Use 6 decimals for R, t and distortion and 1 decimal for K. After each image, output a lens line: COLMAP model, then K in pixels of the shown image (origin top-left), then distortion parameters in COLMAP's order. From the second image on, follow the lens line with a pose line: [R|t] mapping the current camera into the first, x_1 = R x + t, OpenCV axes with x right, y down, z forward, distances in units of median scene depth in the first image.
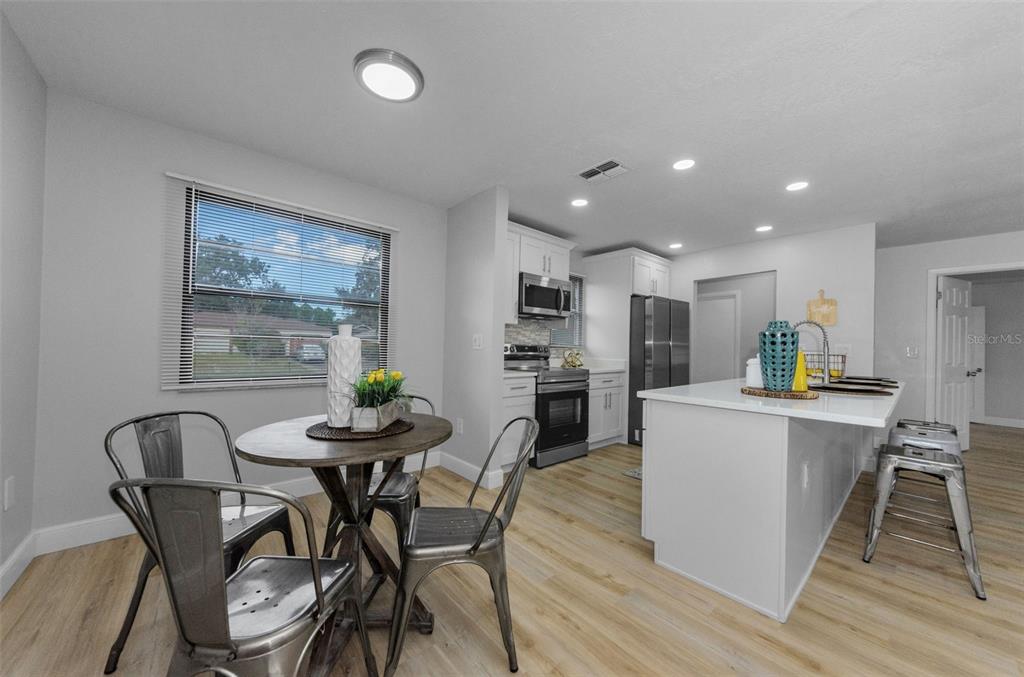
lens RADIAL K [[360.3, 0, 512.0], [0, 360.3, 342.1], [0, 0, 1]] dist [0.001067, 0.000018]
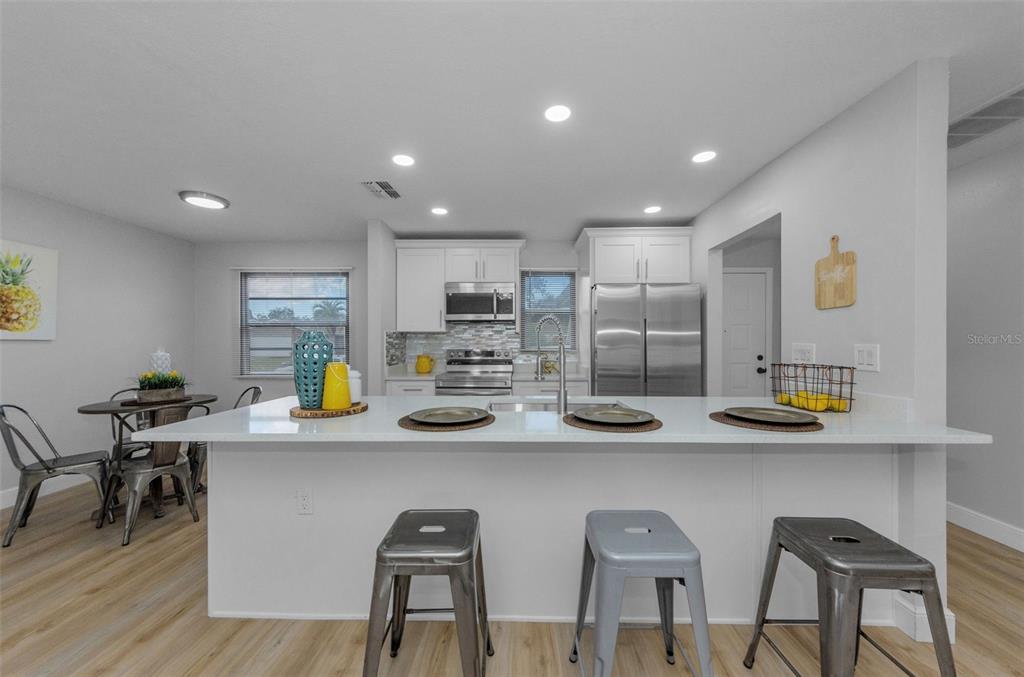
lens RADIAL K [[360.3, 0, 512.0], [0, 360.3, 342.1], [0, 0, 1]] dist [0.001067, 0.000018]
pose [[0.741783, -0.024647, -0.670187, 0.815246], [0.027417, 0.999603, -0.006416, -0.005503], [0.670079, -0.013616, 0.742165, 0.305959]]
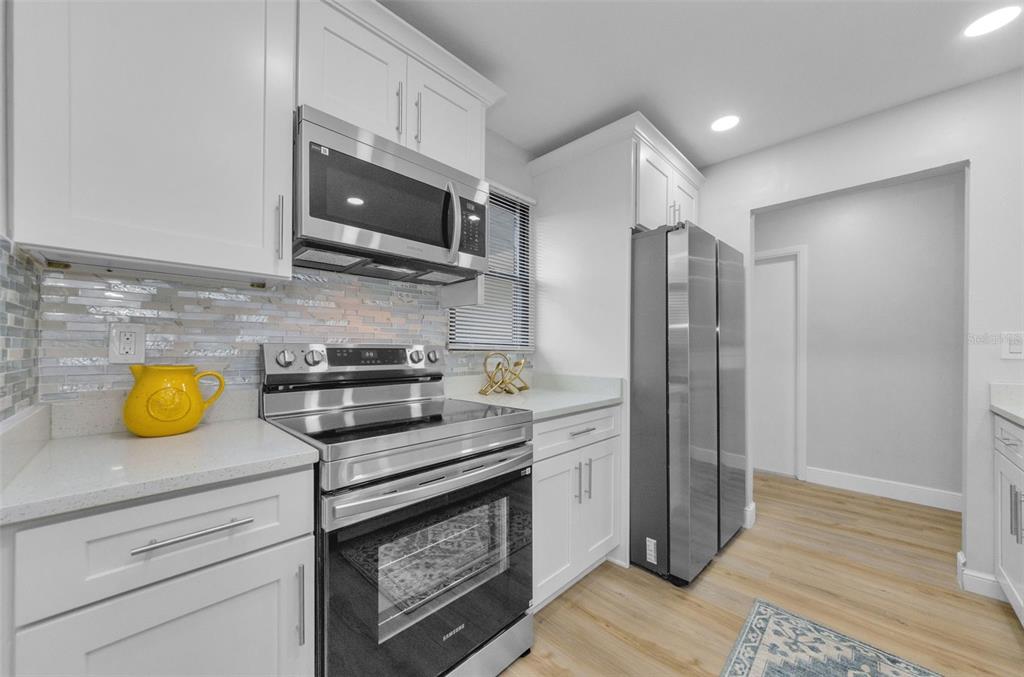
lens RADIAL K [[375.4, 0, 513.0], [0, 375.4, 342.8], [0, 0, 1]] dist [0.002364, 0.000128]
pose [[0.996331, -0.014948, 0.084265, 0.161289], [0.015140, 0.999884, -0.001640, 0.008123], [-0.084230, 0.002909, 0.996442, 0.615497]]
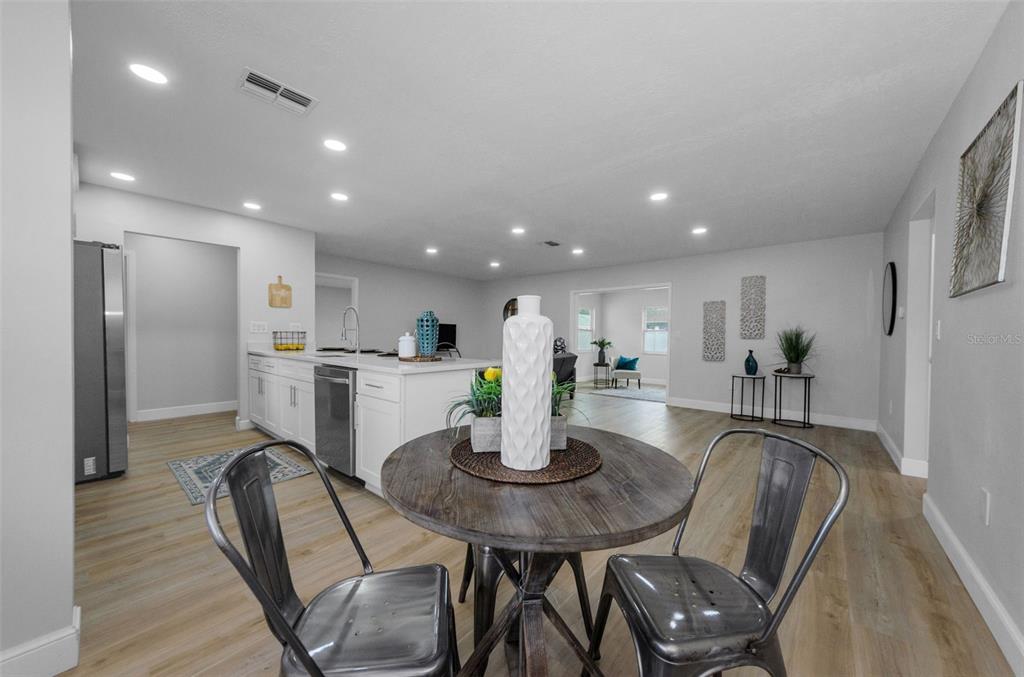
lens RADIAL K [[355.3, 0, 526.7], [0, 355.3, 342.0], [0, 0, 1]] dist [0.000699, 0.000056]
pose [[-0.198613, -0.051188, 0.978740, -0.401879], [-0.023285, 0.998600, 0.047502, -0.004859], [-0.979801, -0.013356, -0.199526, 0.426900]]
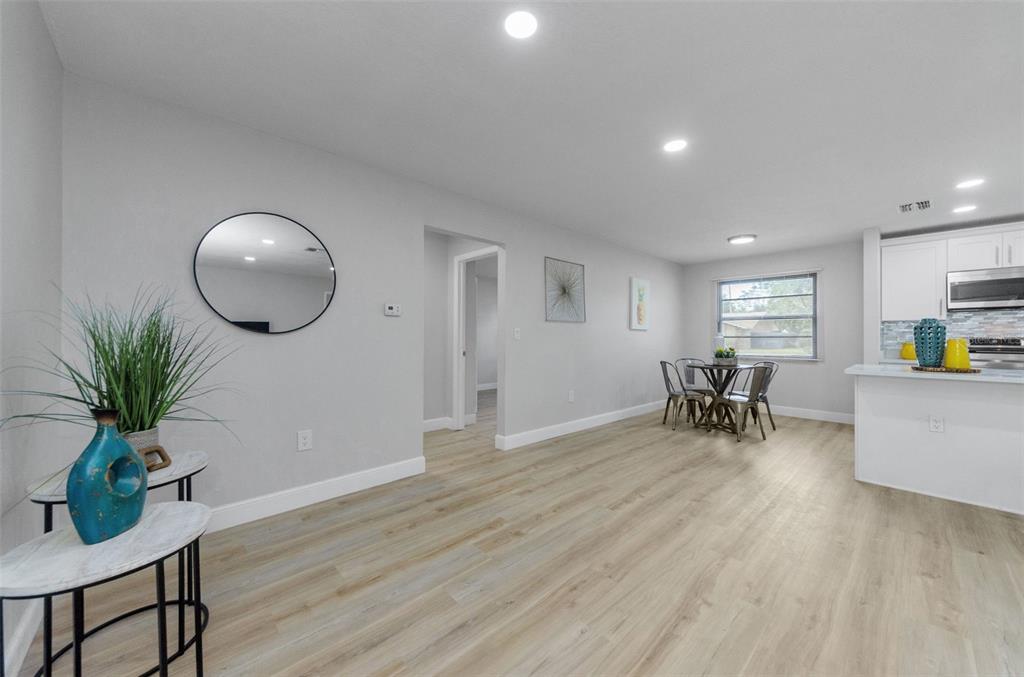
lens RADIAL K [[369.0, 0, 513.6], [0, 369.0, 338.6], [0, 0, 1]] dist [0.000148, 0.000582]
pose [[0.046689, -0.020129, -0.998707, 1.015656], [0.007823, 0.999774, -0.019785, 0.019924], [0.998879, -0.006889, 0.046836, -0.369252]]
